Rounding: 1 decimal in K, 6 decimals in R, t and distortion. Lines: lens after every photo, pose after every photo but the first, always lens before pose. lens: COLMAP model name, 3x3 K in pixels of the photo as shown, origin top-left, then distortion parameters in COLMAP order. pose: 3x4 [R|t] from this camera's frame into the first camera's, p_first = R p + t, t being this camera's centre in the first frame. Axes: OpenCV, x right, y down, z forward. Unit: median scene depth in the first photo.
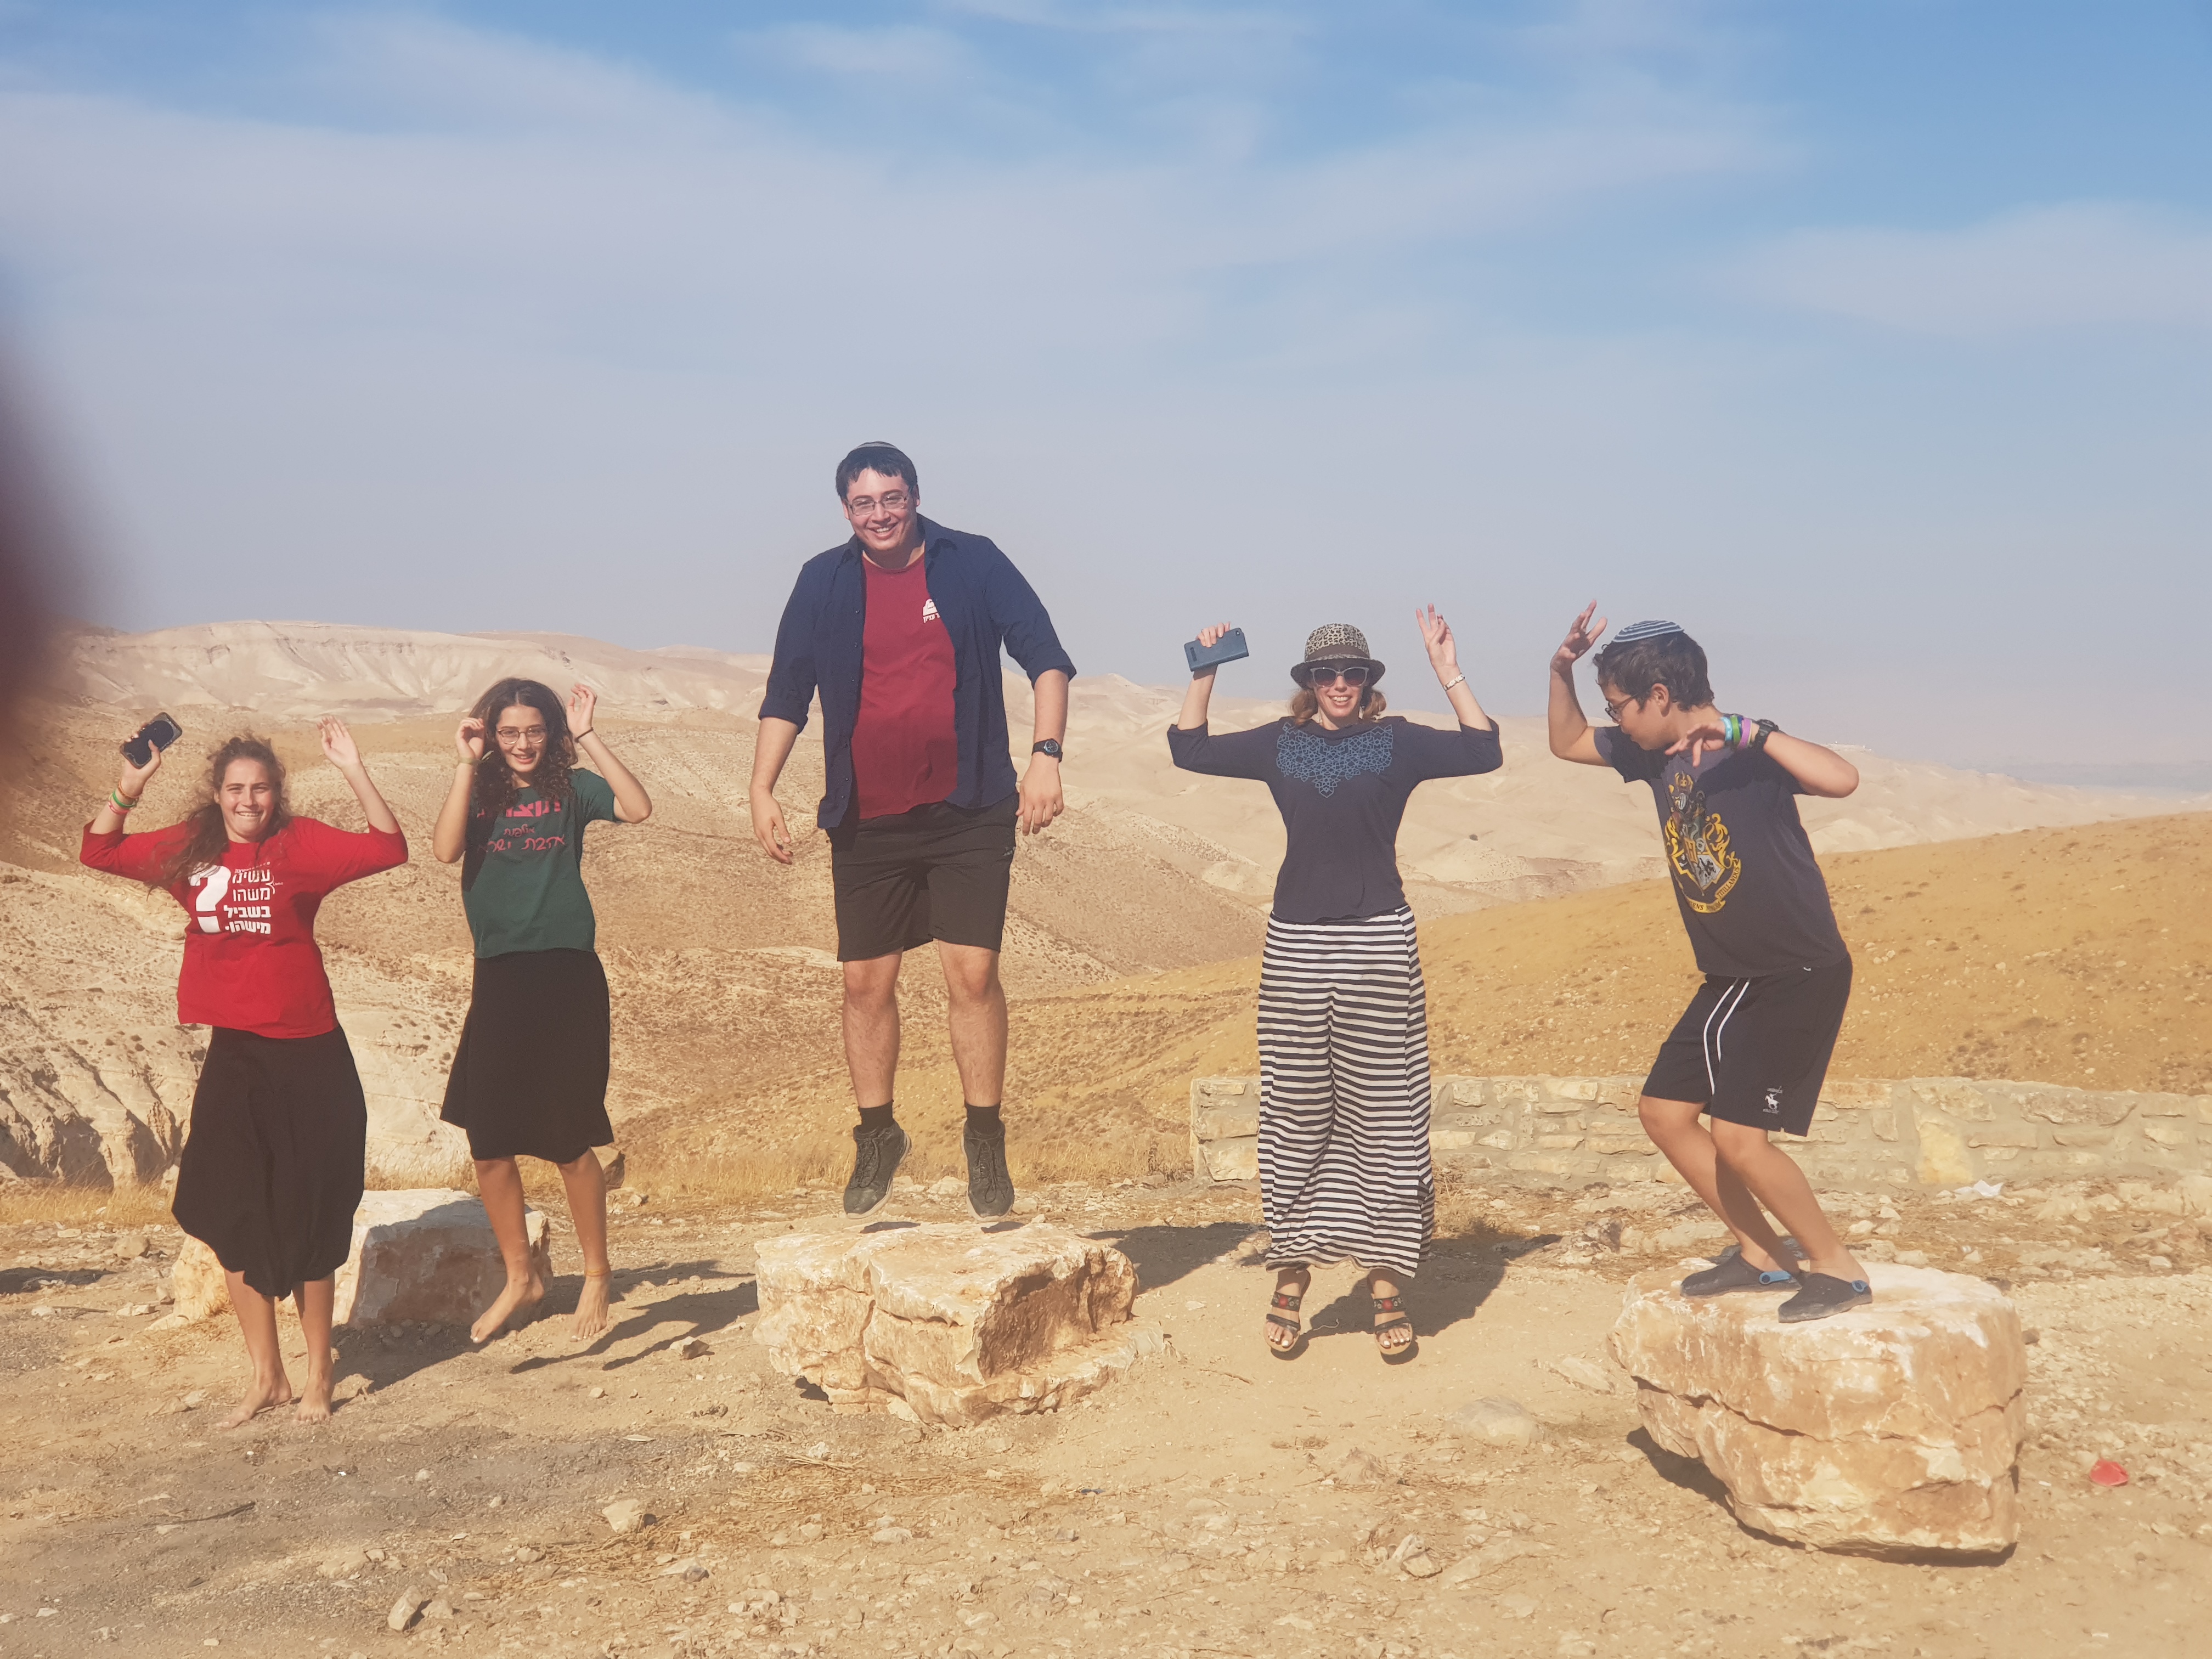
lens RADIAL K [[3298.3, 0, 1063.7], [0, 3298.3, 881.2], [0, 0, 1]] dist [0.085060, 0.000000]
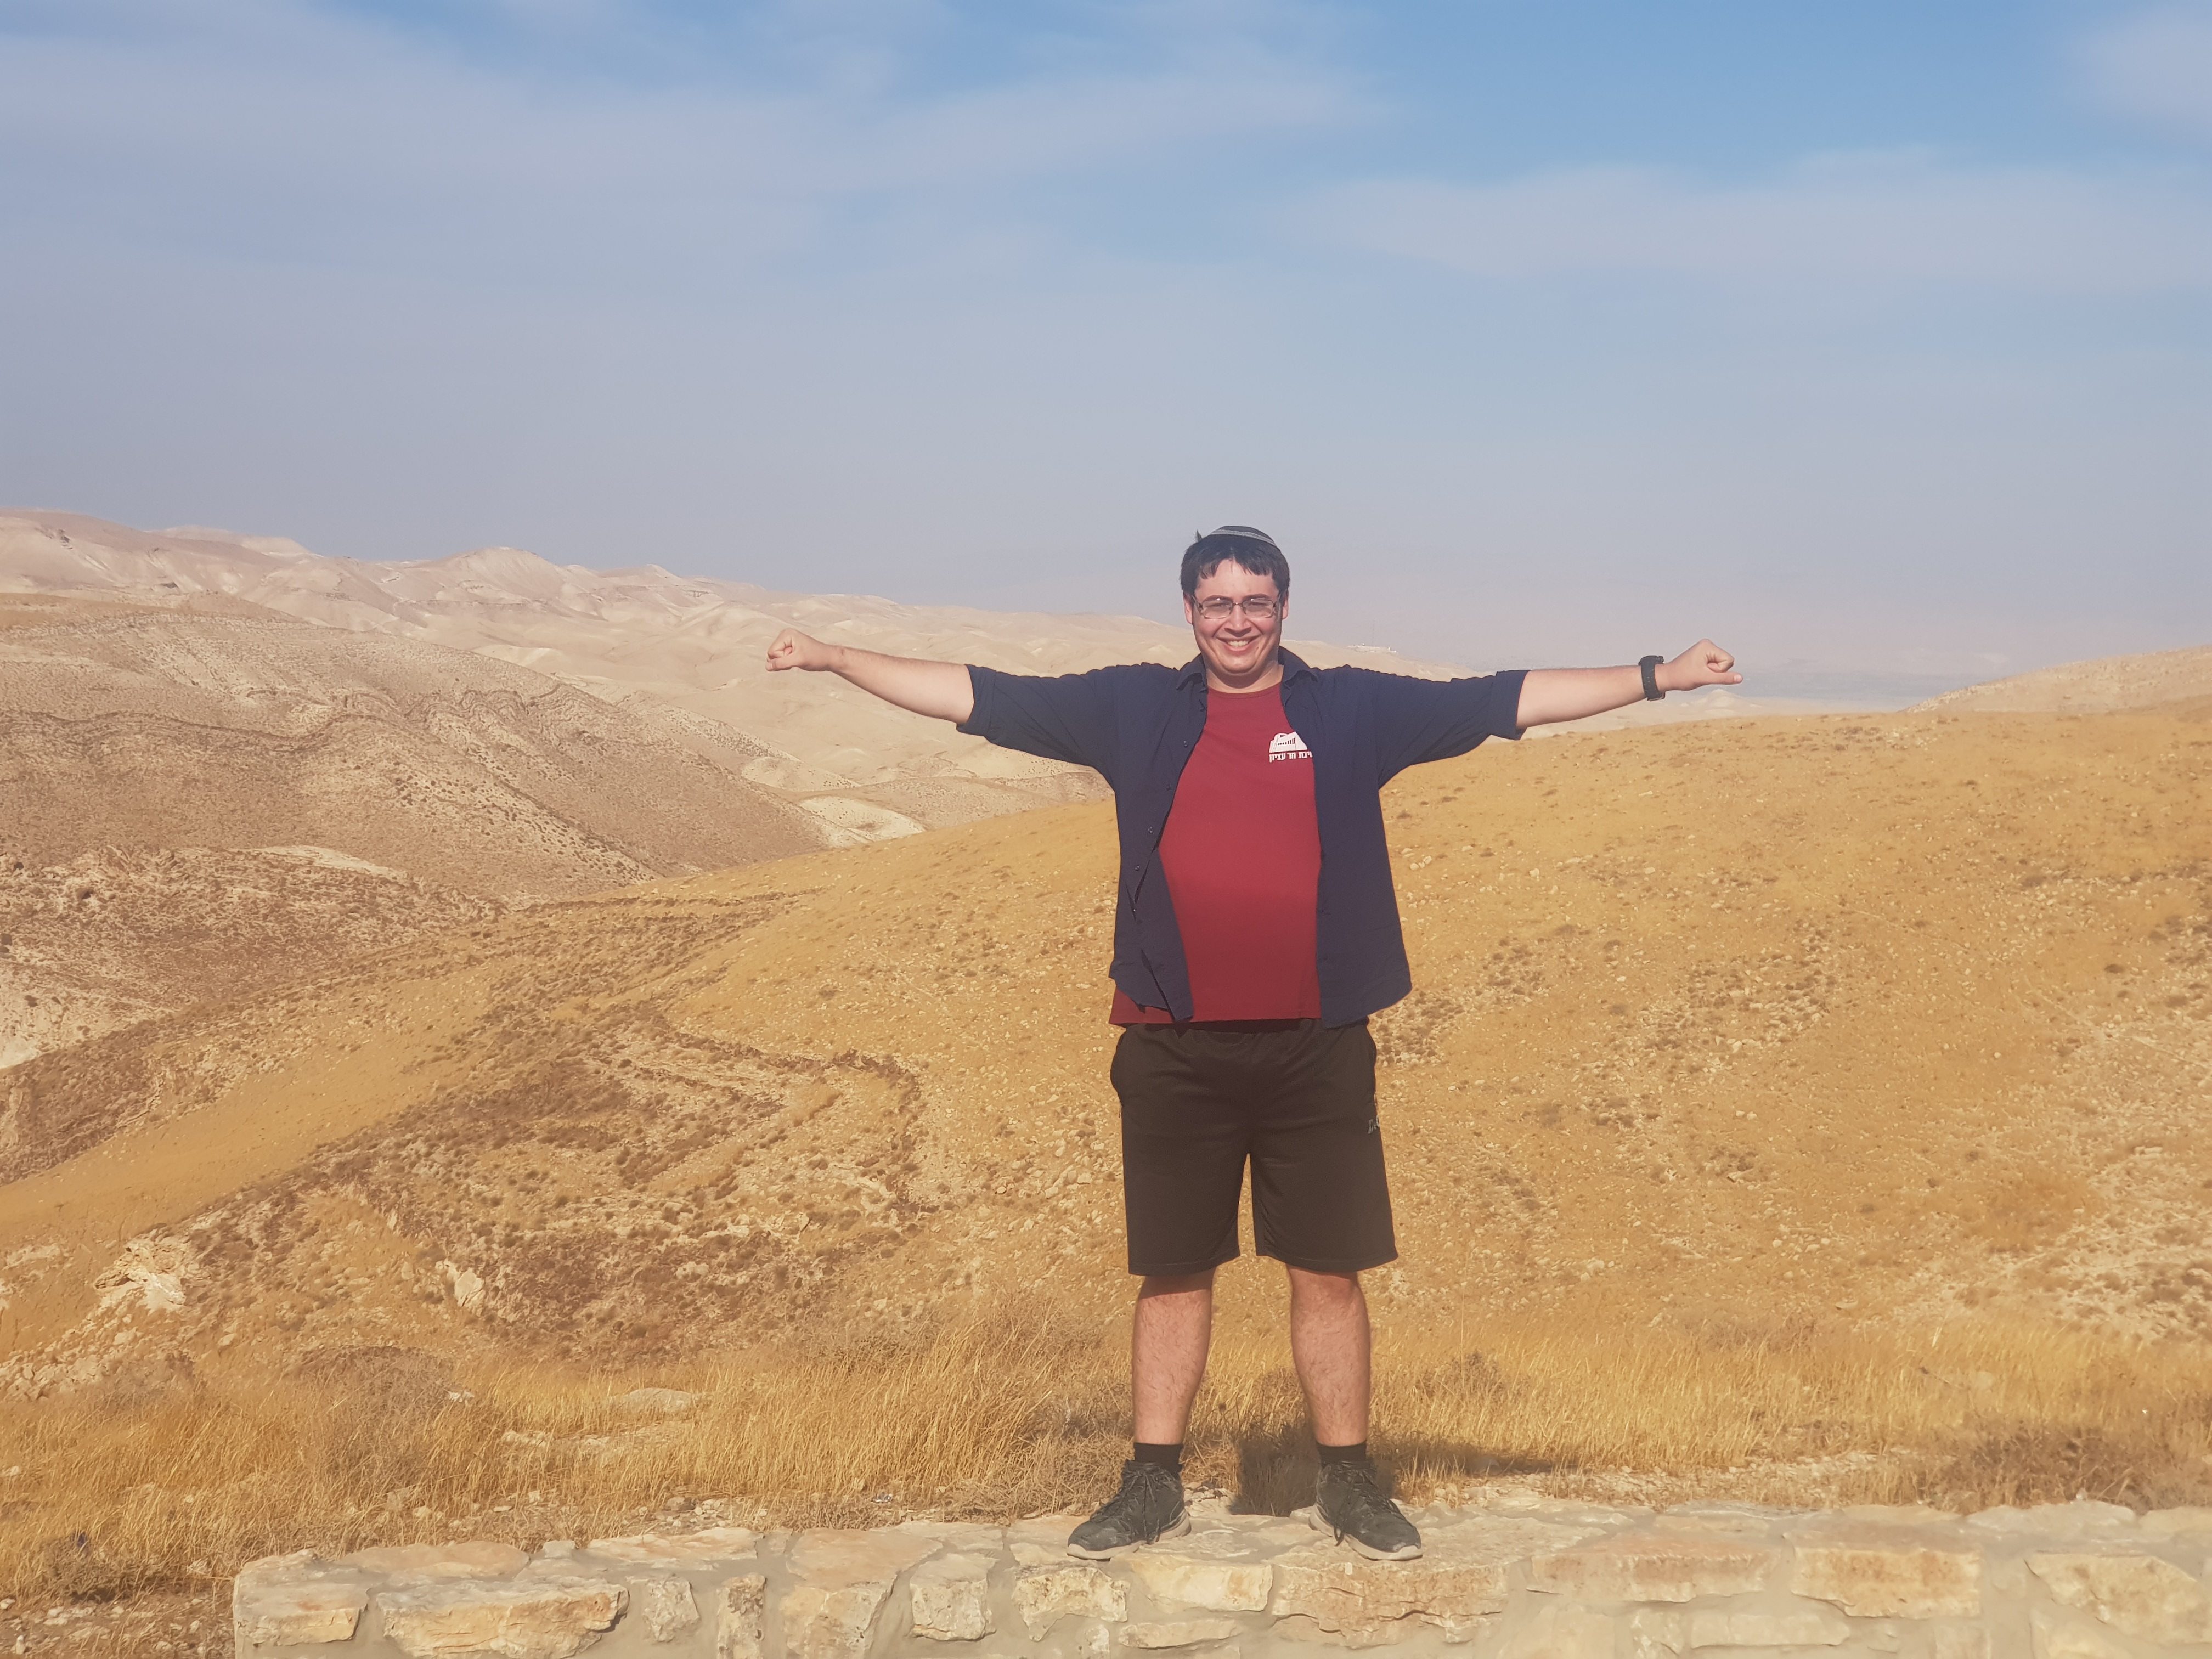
lens RADIAL K [[3298.3, 0, 1133.4], [0, 3298.3, 821.9], [0, 0, 1]] dist [0.085060, 0.000000]
pose [[0.987290, 0.003140, 0.158899, 0.082160], [-0.005325, 0.999897, 0.013328, -0.033883], [-0.158841, -0.014004, 0.987205, 0.616061]]
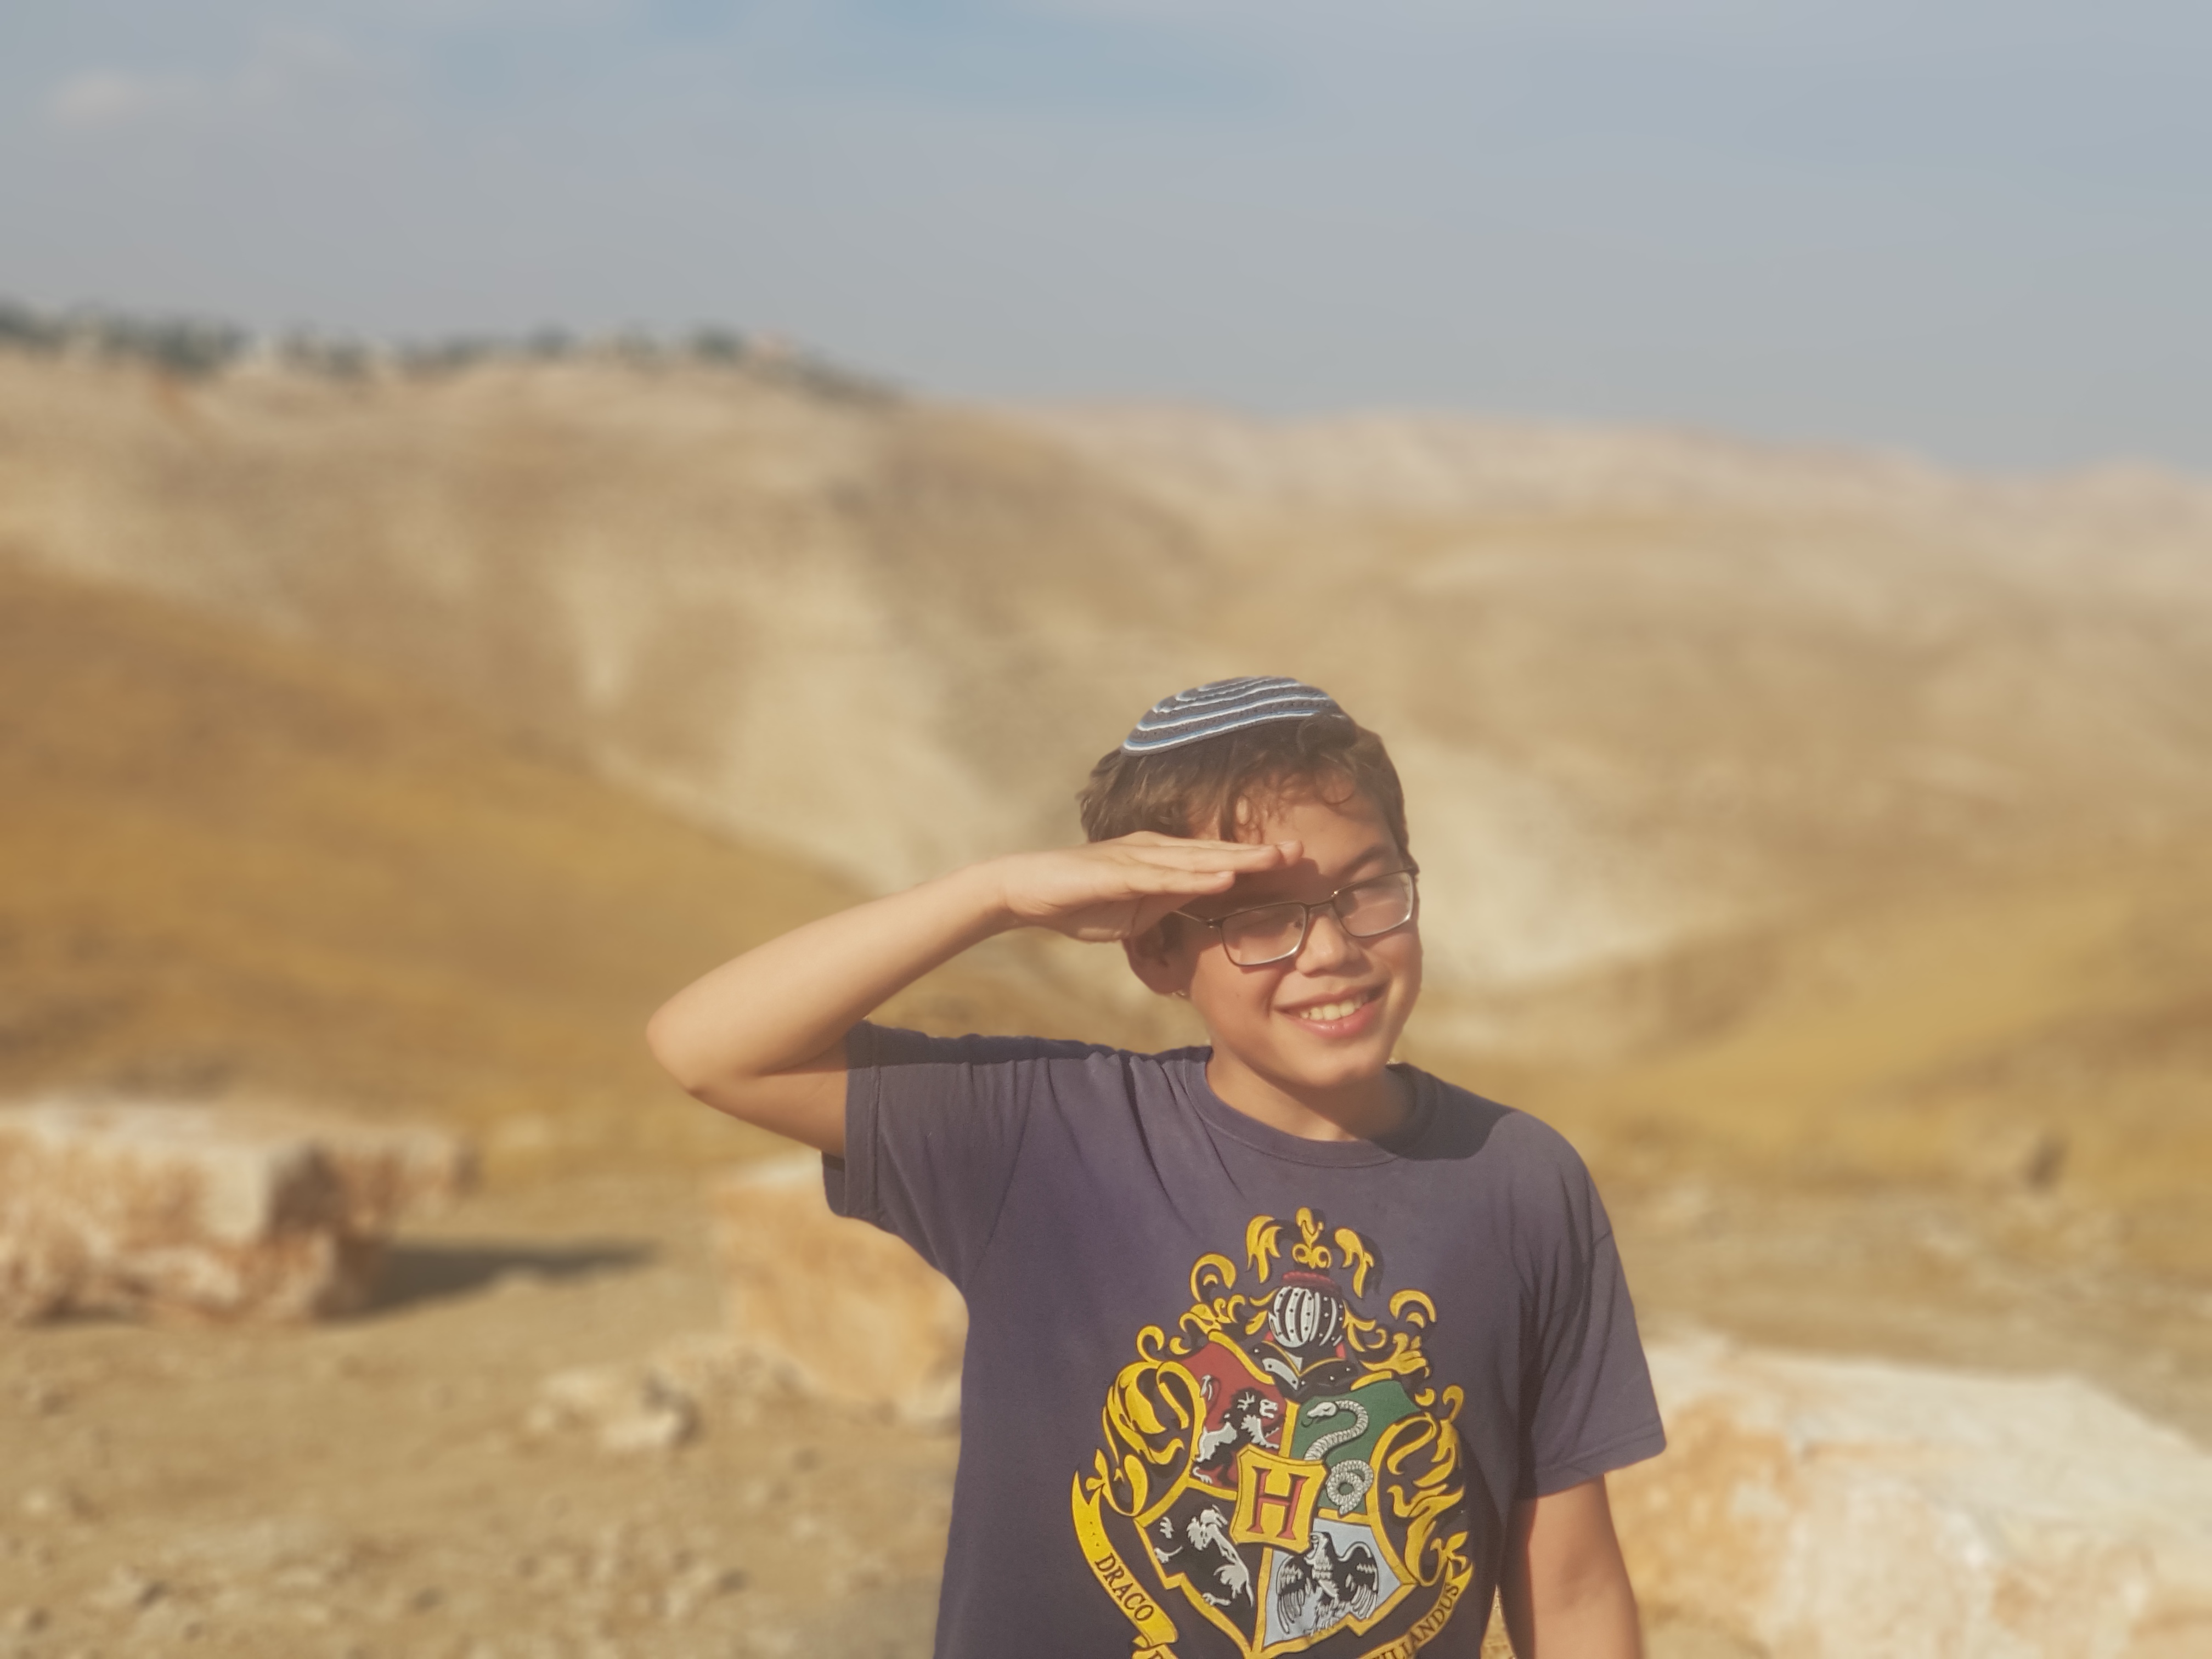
lens RADIAL K [[3307.7, 0, 1103.2], [0, 3307.7, 808.4], [0, 0, 1]] dist [0.084757, 0.000000]
pose [[0.947642, 0.052344, -0.315015, -0.115911], [-0.039906, 0.998153, 0.045809, -0.004646], [0.316831, -0.030839, 0.947980, 0.339502]]
